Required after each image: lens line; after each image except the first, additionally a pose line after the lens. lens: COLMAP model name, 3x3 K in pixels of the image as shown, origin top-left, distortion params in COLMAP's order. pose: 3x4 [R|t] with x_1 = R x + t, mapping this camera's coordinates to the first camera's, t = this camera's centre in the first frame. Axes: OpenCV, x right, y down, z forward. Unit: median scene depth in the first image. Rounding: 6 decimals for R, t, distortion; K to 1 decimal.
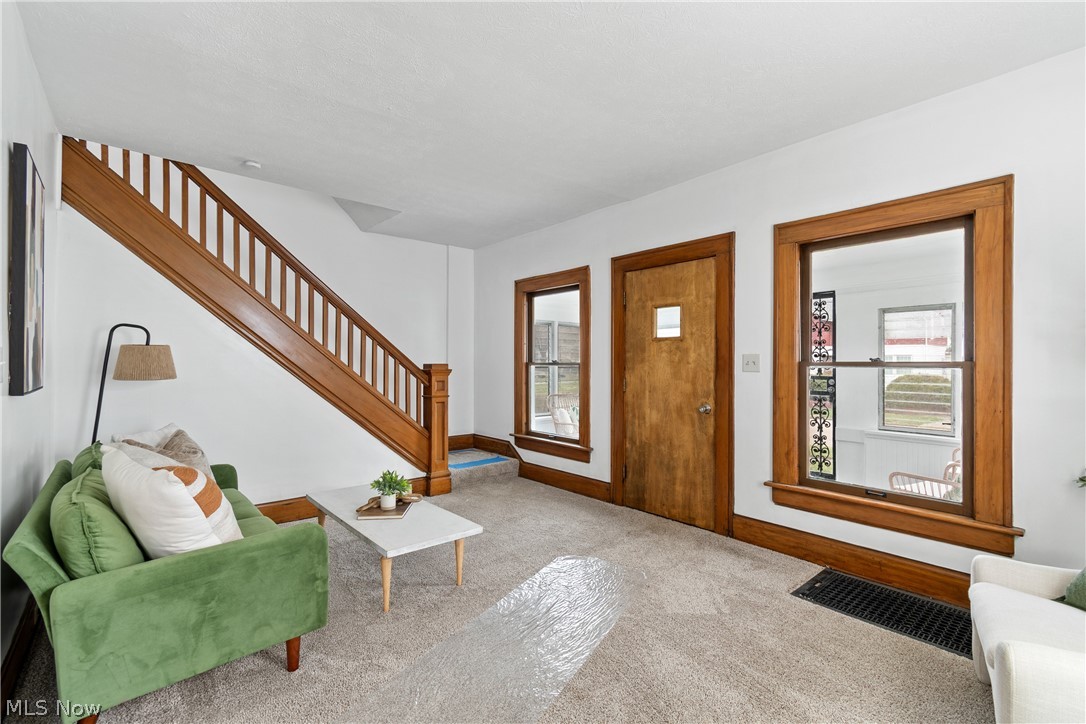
lens RADIAL K [[478.6, 0, 541.5], [0, 478.6, 360.0], [0, 0, 1]] dist [0.001900, -0.000987]
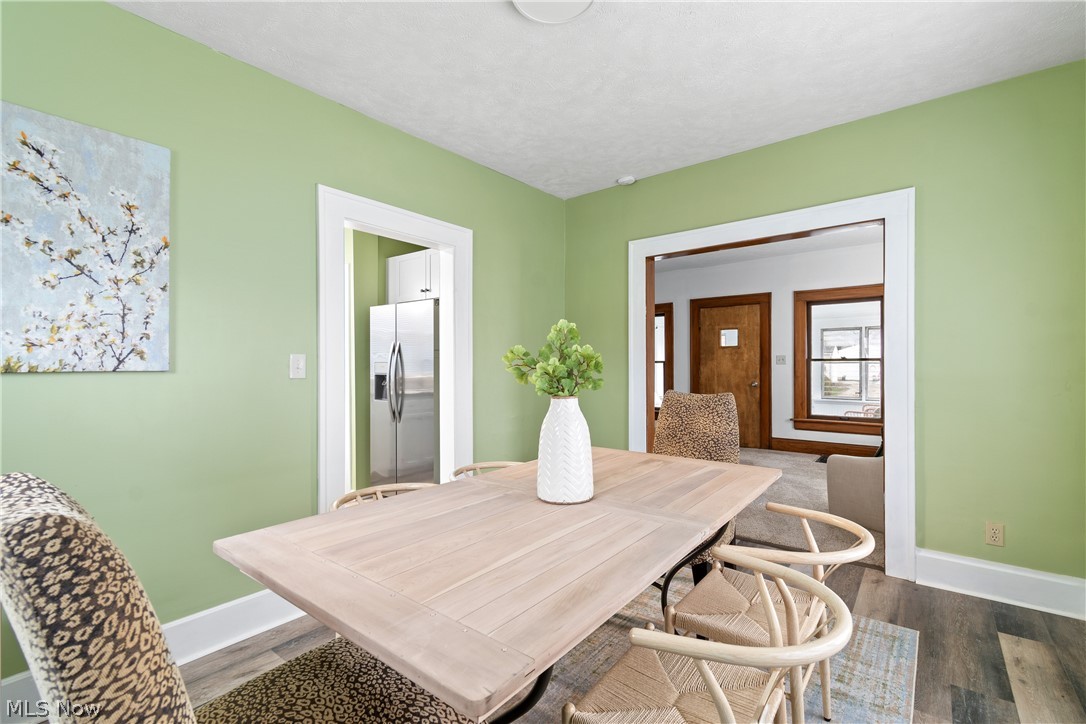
lens RADIAL K [[478.6, 0, 544.6], [0, 478.6, 362.4], [0, 0, 1]] dist [0.001900, -0.000987]
pose [[0.979860, -0.009207, 0.199472, -0.828463], [0.008722, 0.999956, 0.003307, 0.001952], [-0.199494, -0.001500, 0.979898, -0.671343]]
